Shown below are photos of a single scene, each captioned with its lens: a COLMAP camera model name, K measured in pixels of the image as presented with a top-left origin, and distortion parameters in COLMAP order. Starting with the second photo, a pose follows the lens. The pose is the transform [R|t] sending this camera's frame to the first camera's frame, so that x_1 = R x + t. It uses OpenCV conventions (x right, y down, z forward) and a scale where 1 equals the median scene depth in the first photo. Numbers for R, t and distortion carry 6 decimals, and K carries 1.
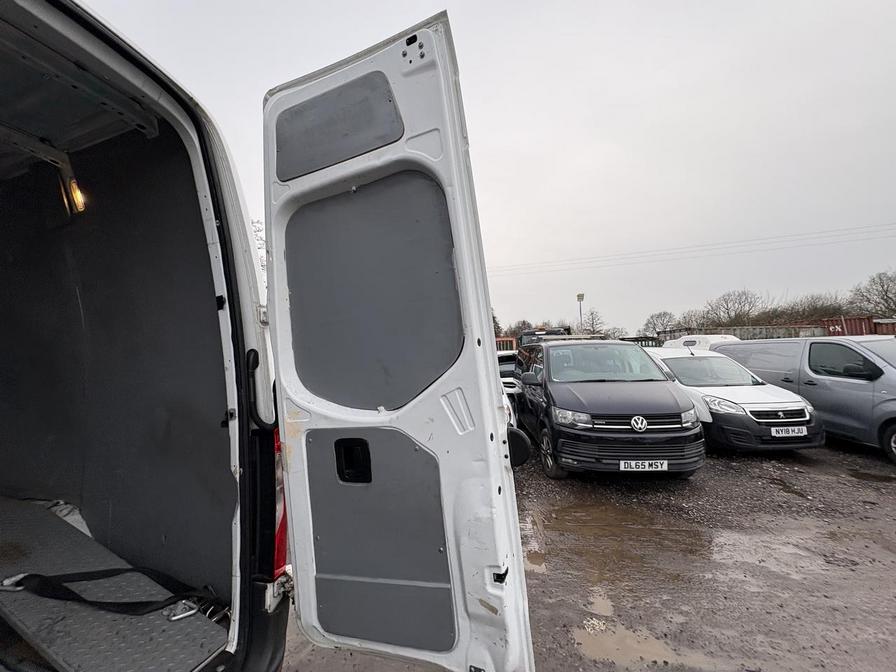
lens RADIAL K [[354.7, 0, 448.3], [0, 354.7, 334.7], [0, 0, 1]] dist [0.000315, -0.000028]
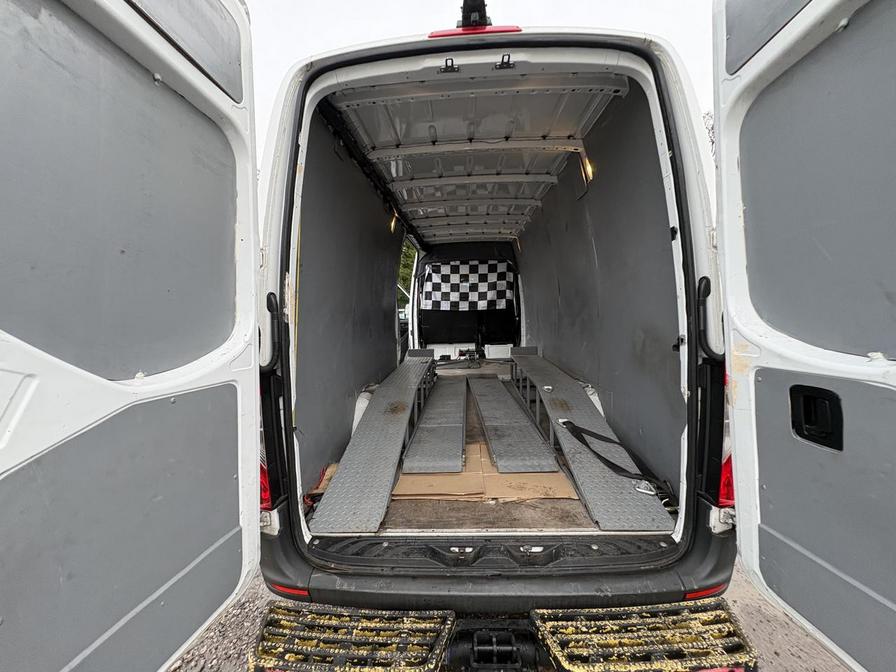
lens RADIAL K [[354.7, 0, 448.3], [0, 354.7, 334.7], [0, 0, 1]] dist [0.000315, -0.000028]
pose [[0.295319, 0.099603, -0.950193, 0.188899], [0.089199, 0.987332, 0.131219, 0.008089], [0.951226, -0.123508, 0.282693, 0.039812]]
